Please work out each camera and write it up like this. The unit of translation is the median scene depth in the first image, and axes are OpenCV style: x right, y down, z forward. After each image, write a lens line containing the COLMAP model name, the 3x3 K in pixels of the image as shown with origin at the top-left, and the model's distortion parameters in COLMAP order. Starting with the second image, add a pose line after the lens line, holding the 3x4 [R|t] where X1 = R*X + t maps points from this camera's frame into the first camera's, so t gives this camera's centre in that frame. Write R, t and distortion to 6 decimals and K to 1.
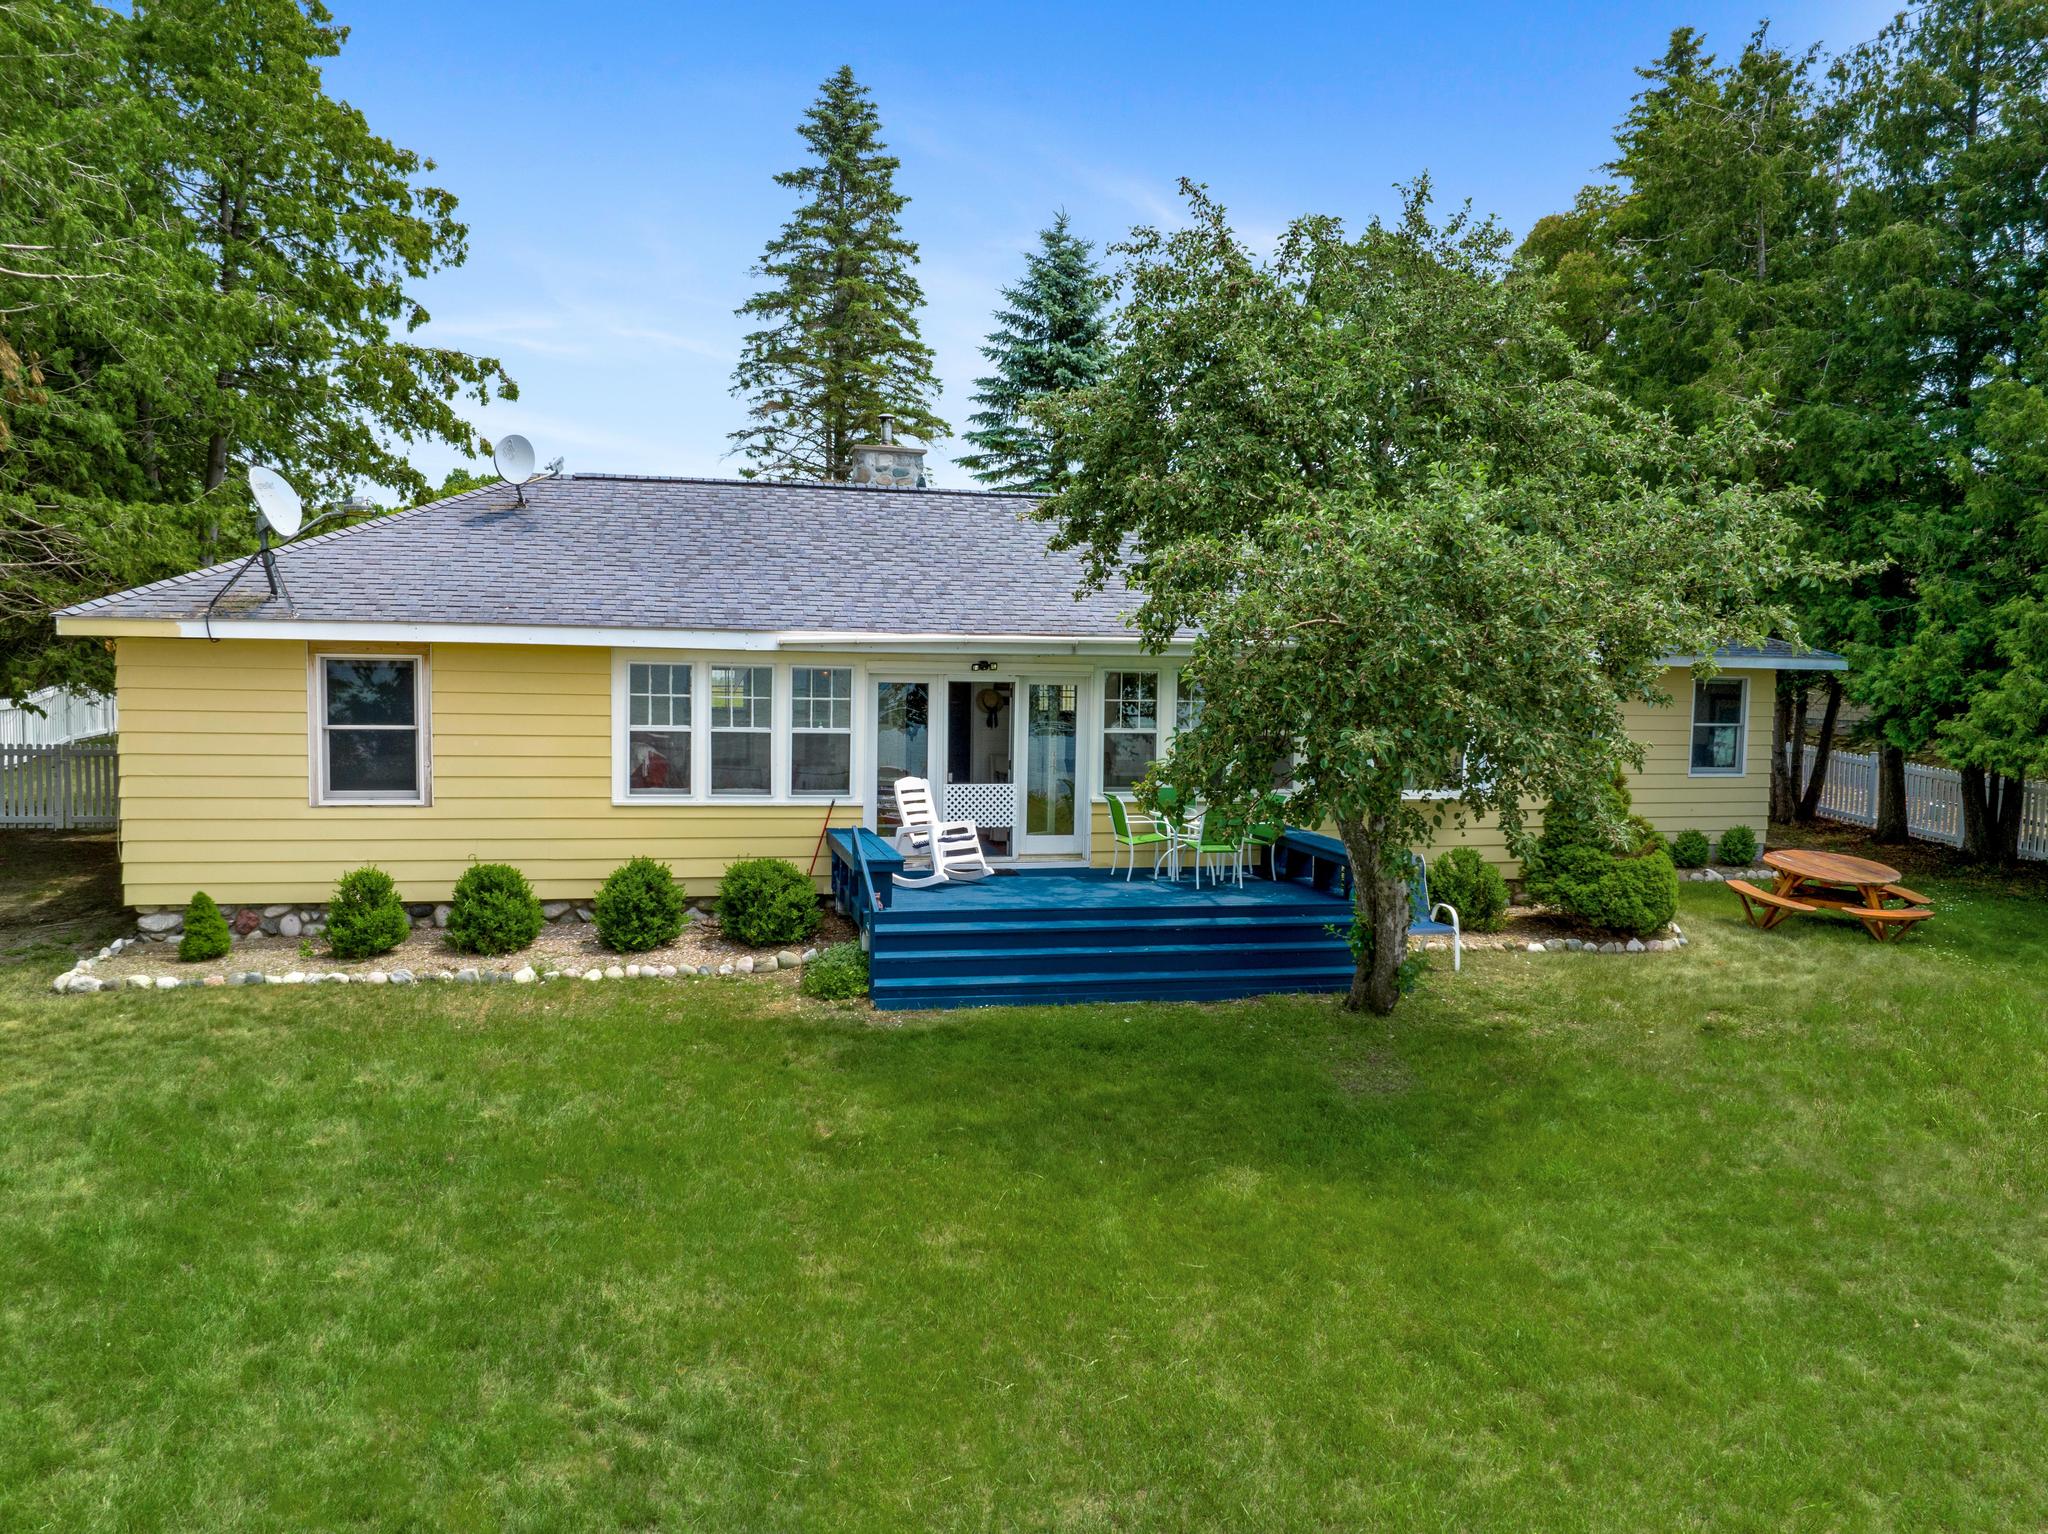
lens RADIAL K [[1469.3, 0, 1024.0], [0, 1469.3, 767.0], [0, 0, 1]] dist [-0.042128, -0.000399]
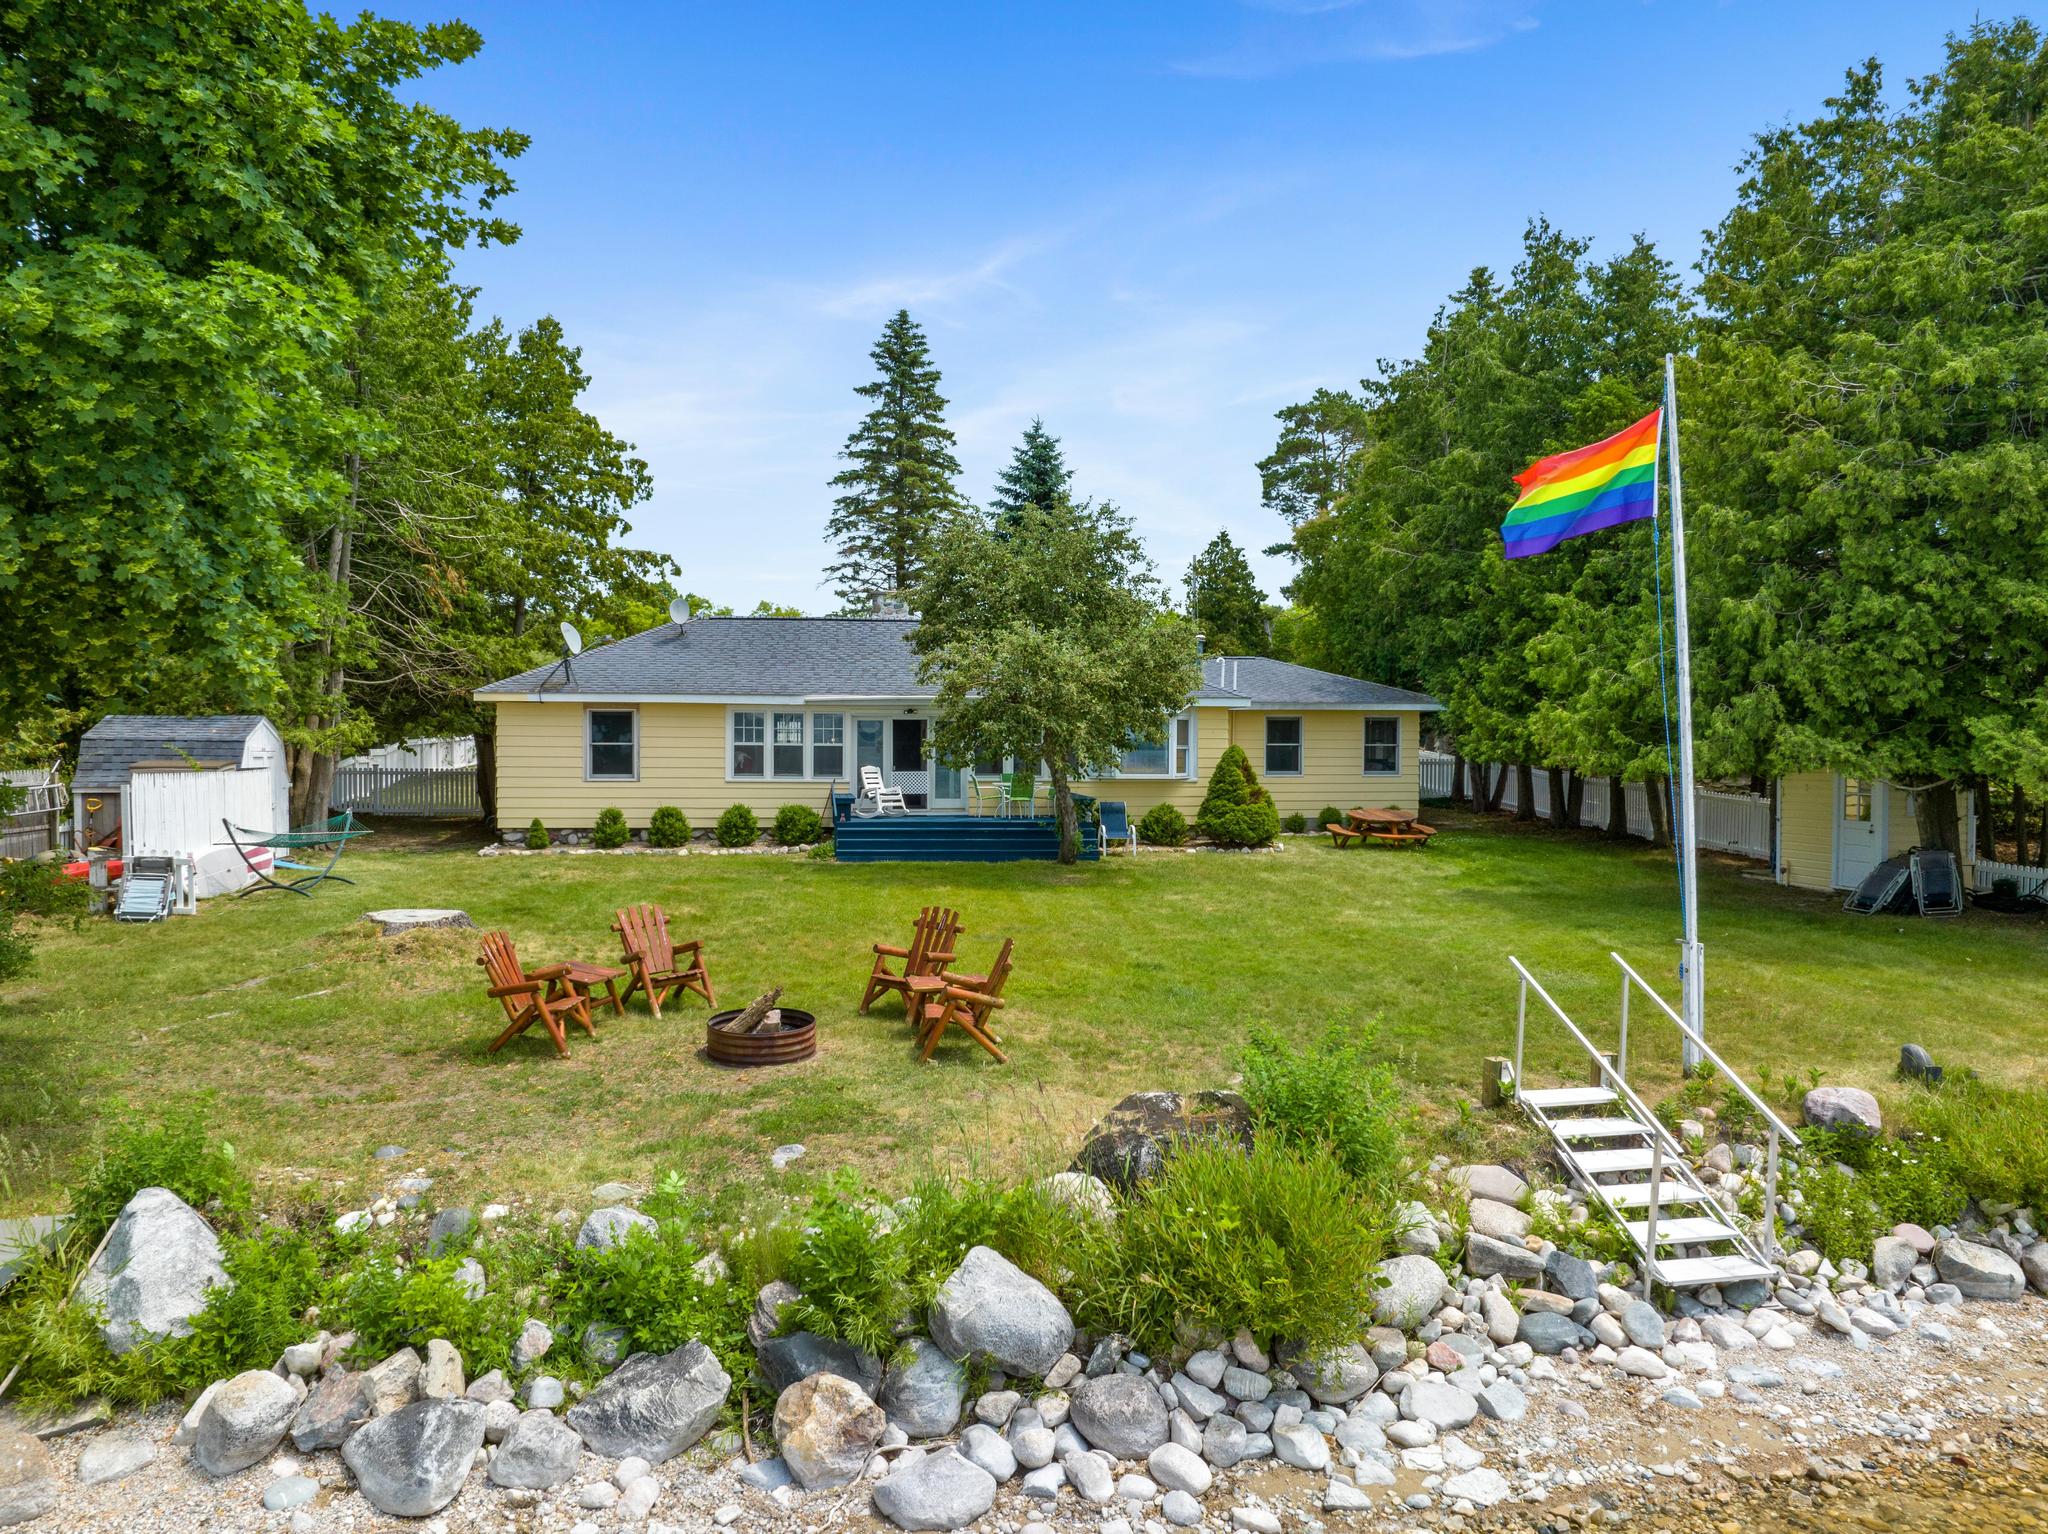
lens RADIAL K [[1448.7, 0, 1021.3], [0, 1448.7, 775.7], [0, 0, 1]] dist [-0.034408, -0.005555]
pose [[0.995084, -0.012316, -0.098262, 0.238943], [0.007185, 0.998600, -0.052410, 0.092468], [0.098769, 0.051447, 0.993780, -0.703511]]
